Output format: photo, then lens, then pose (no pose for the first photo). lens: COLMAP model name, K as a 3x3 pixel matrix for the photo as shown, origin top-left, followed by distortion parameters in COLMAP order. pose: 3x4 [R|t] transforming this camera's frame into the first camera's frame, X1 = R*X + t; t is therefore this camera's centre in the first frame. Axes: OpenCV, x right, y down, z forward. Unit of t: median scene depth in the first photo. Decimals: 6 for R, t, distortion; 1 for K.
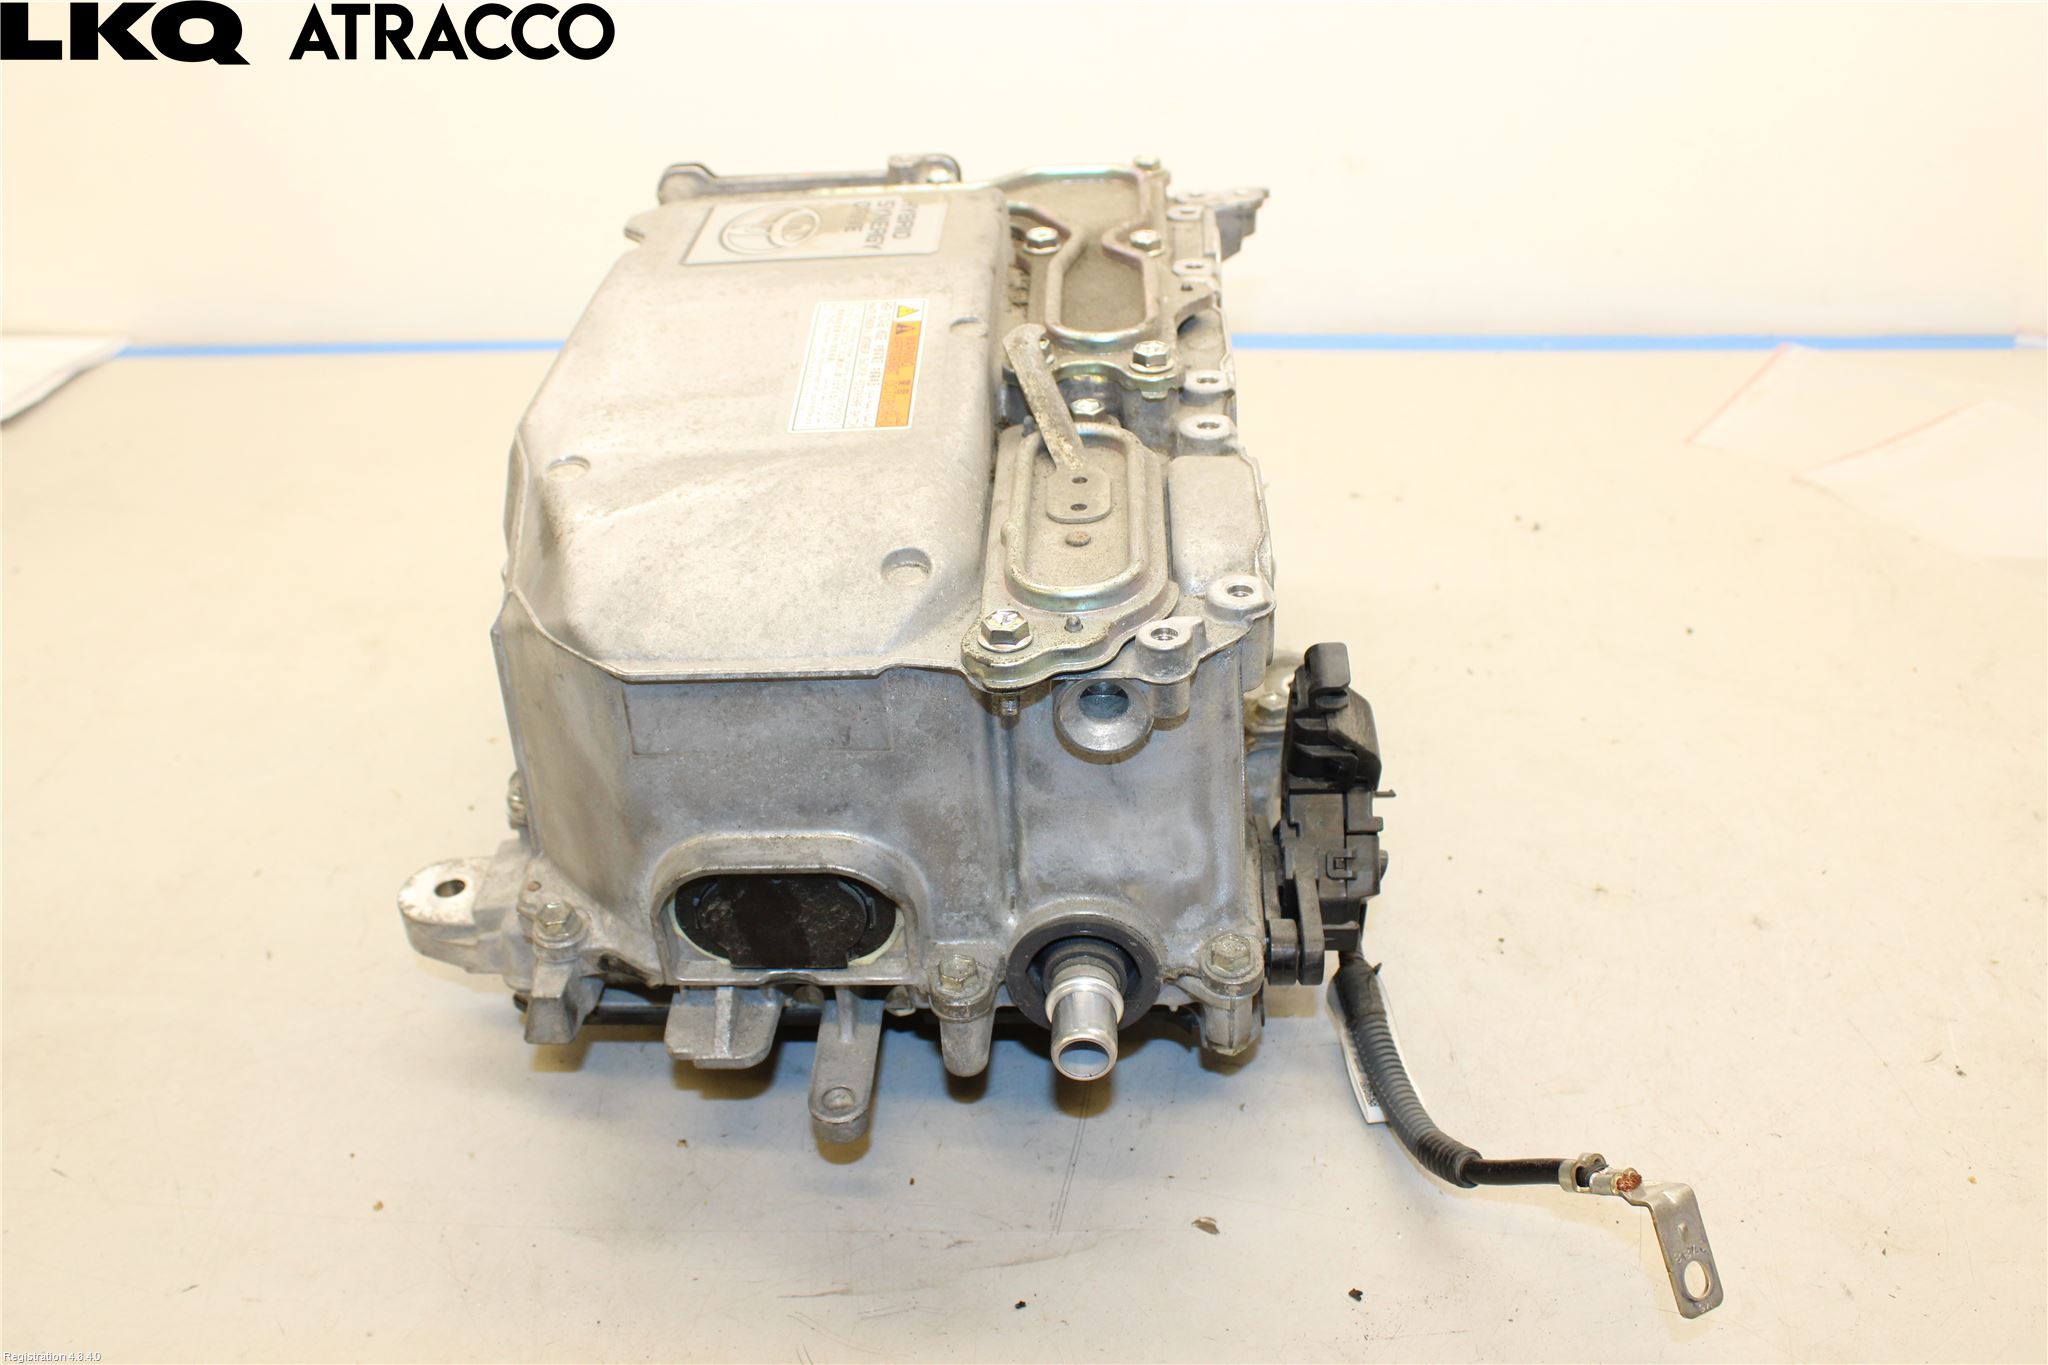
lens RADIAL K [[2026.8, 0, 1022.3], [0, 2026.8, 685.5], [0, 0, 1]] dist [-0.094466, 0.000000]
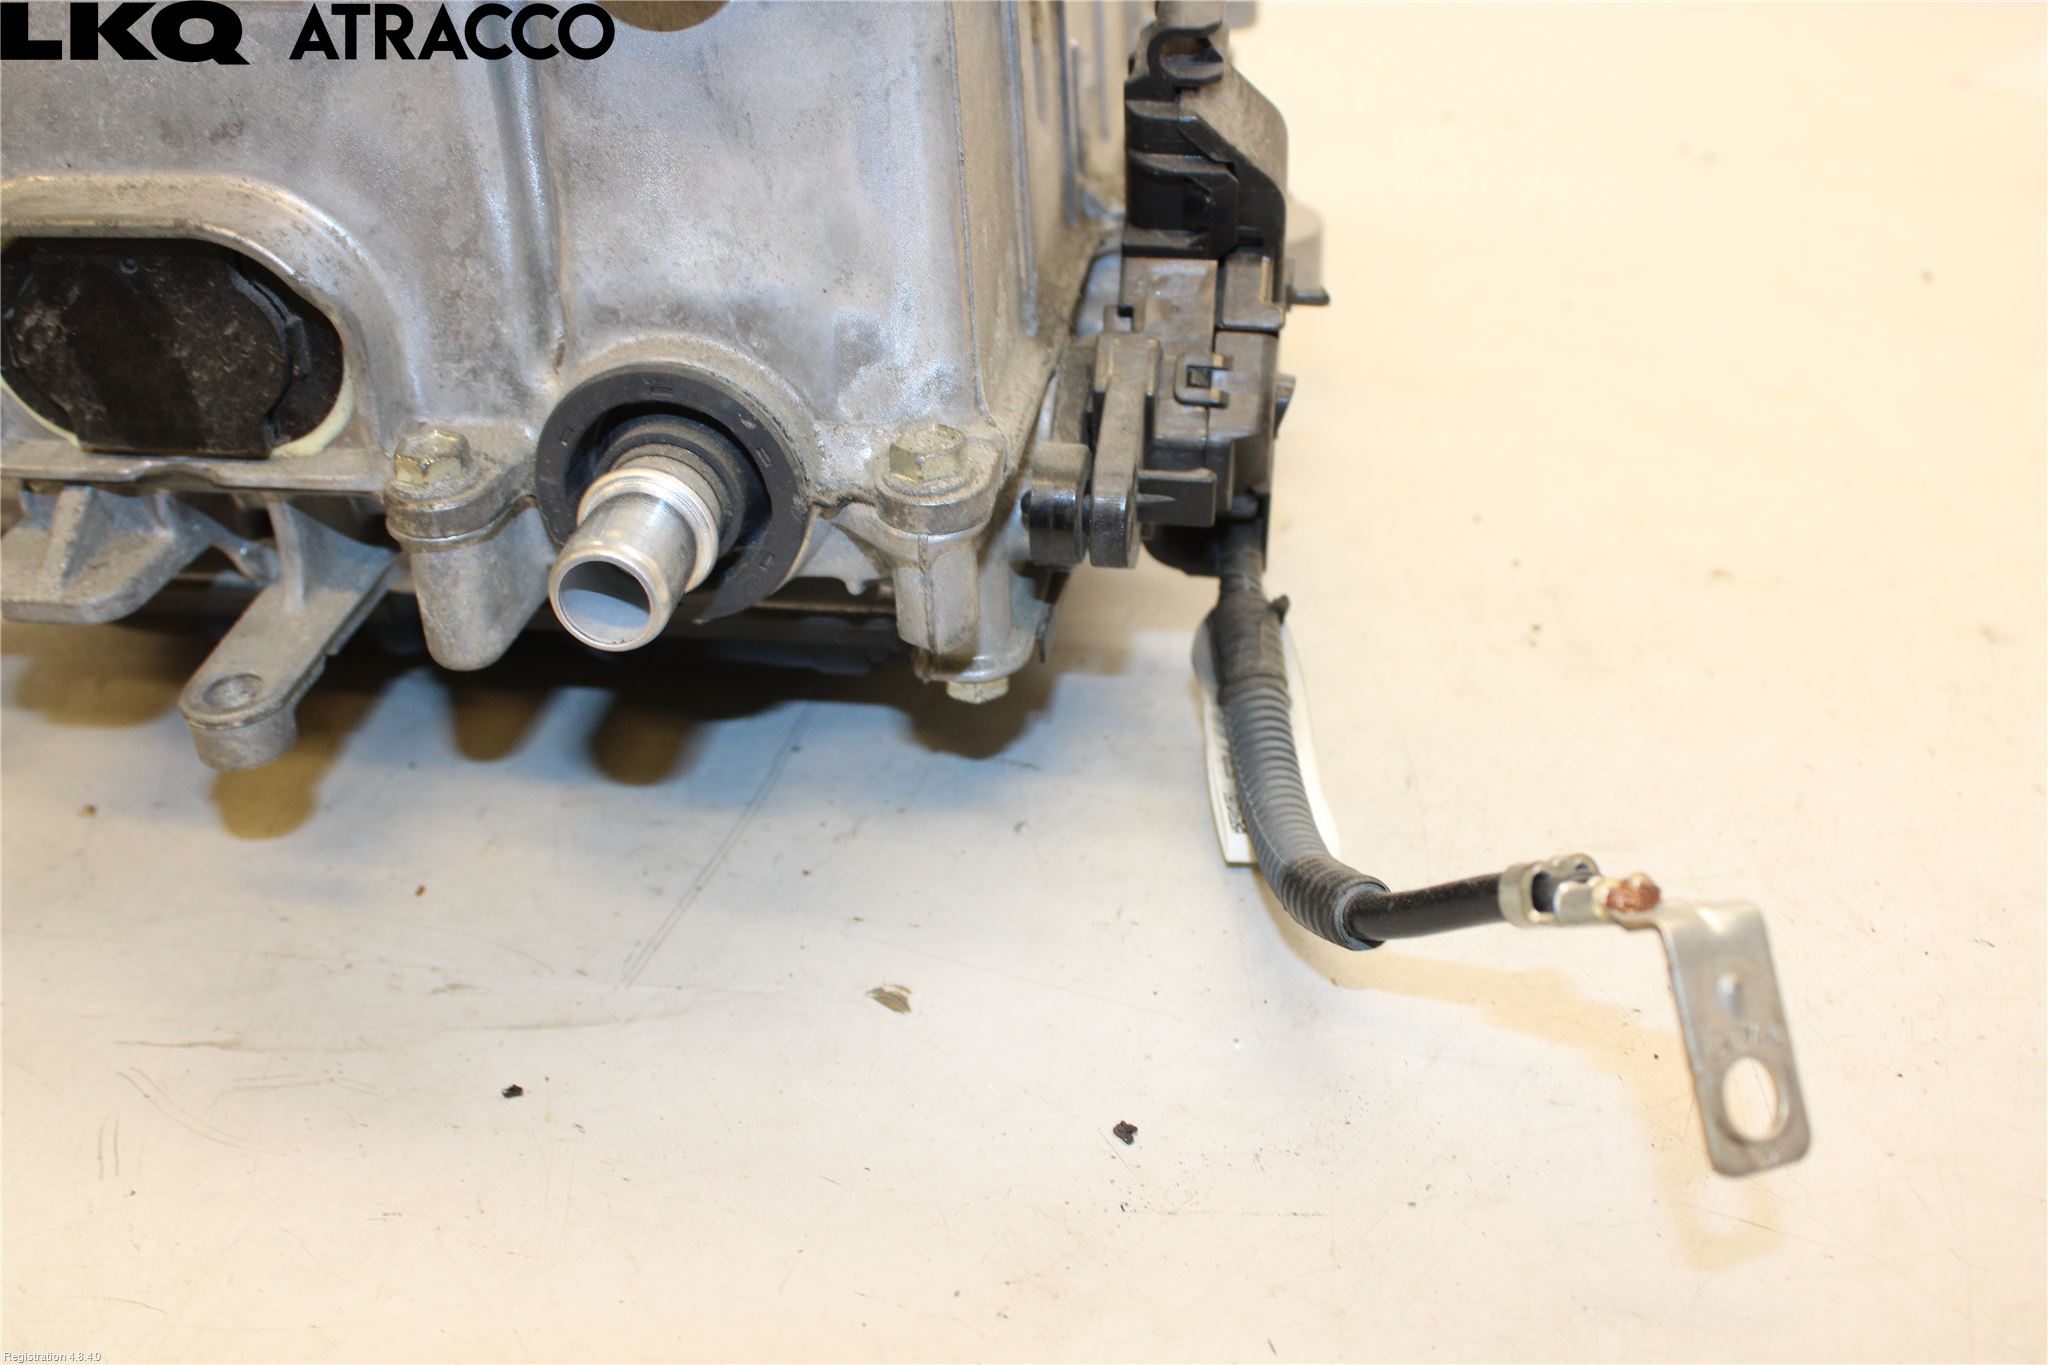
lens RADIAL K [[2235.3, 0, 1026.4], [0, 2235.3, 678.1], [0, 0, 1]] dist [-0.080827, 0.000000]
pose [[0.992357, 0.074262, -0.098552, 0.187025], [-0.075671, 0.997076, -0.010640, 0.191230], [0.097473, 0.018016, 0.995075, 0.409961]]
